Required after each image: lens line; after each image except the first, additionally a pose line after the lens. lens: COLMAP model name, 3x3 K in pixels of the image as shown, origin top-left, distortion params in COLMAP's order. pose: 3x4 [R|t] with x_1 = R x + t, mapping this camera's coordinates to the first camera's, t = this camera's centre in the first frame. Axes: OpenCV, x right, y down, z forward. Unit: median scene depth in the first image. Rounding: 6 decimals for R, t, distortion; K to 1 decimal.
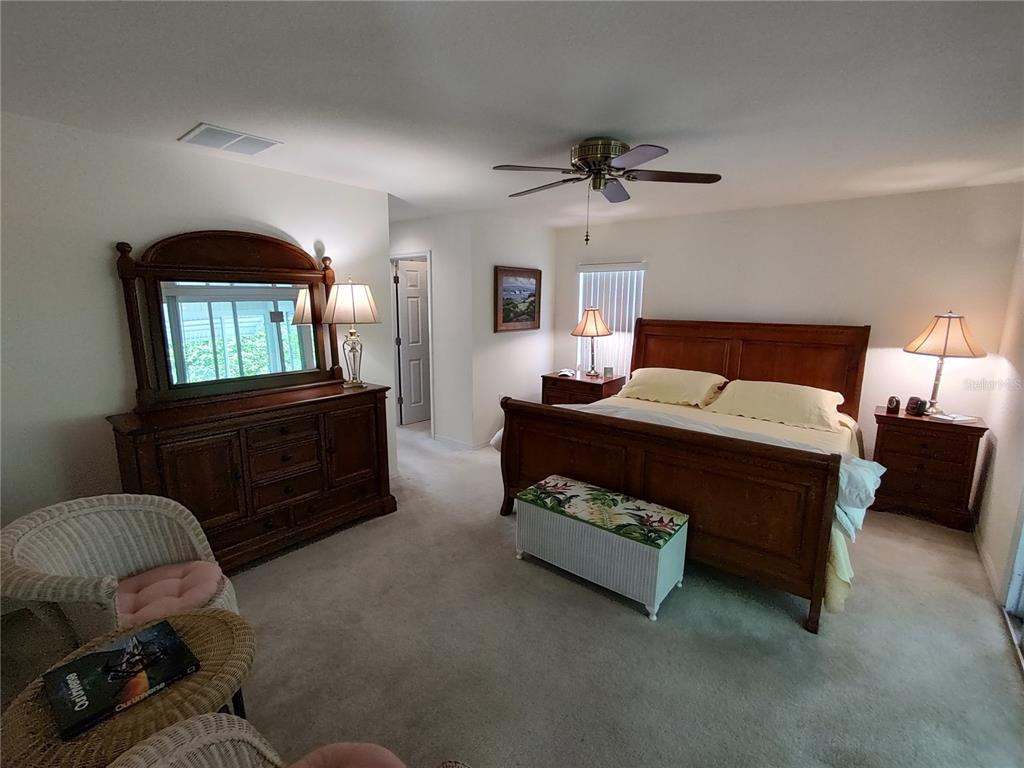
lens RADIAL K [[466.4, 0, 509.6], [0, 466.4, 382.6], [0, 0, 1]] dist [-0.002008, -0.001100]
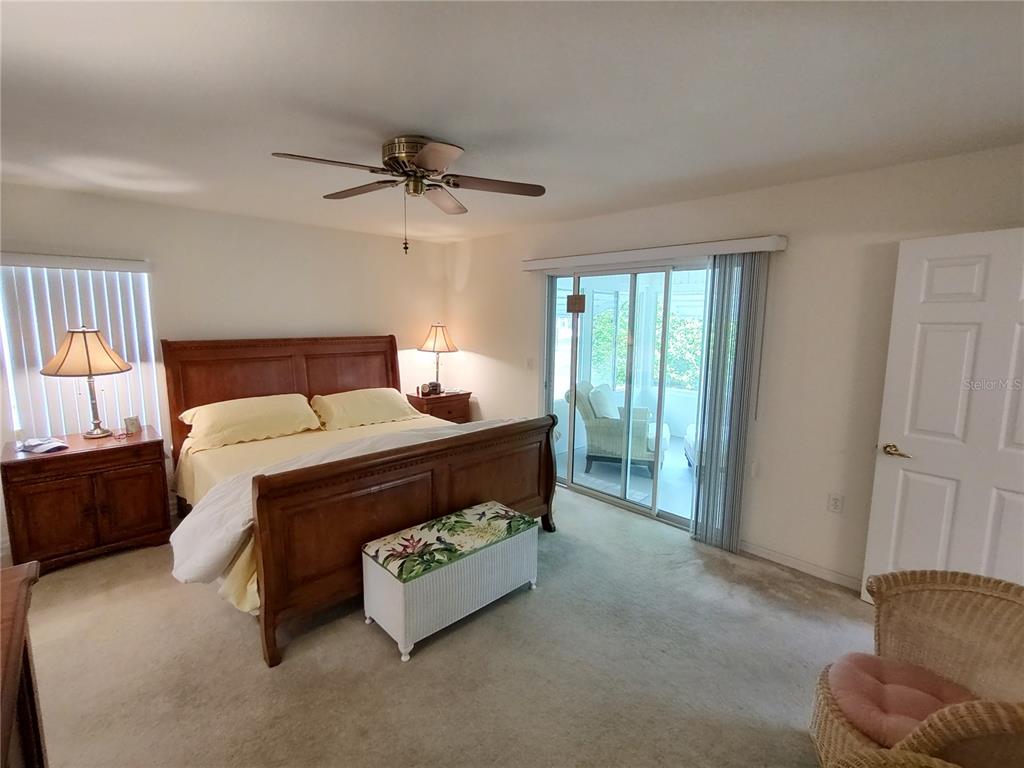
lens RADIAL K [[467.3, 0, 512.0], [0, 467.3, 384.0], [0, 0, 1]] dist [-0.002924, 0.000488]
pose [[0.121965, -0.146764, 0.981624, -0.658251], [0.169463, 0.977564, 0.125102, -0.128101], [-0.977961, 0.151091, 0.144100, 0.683932]]
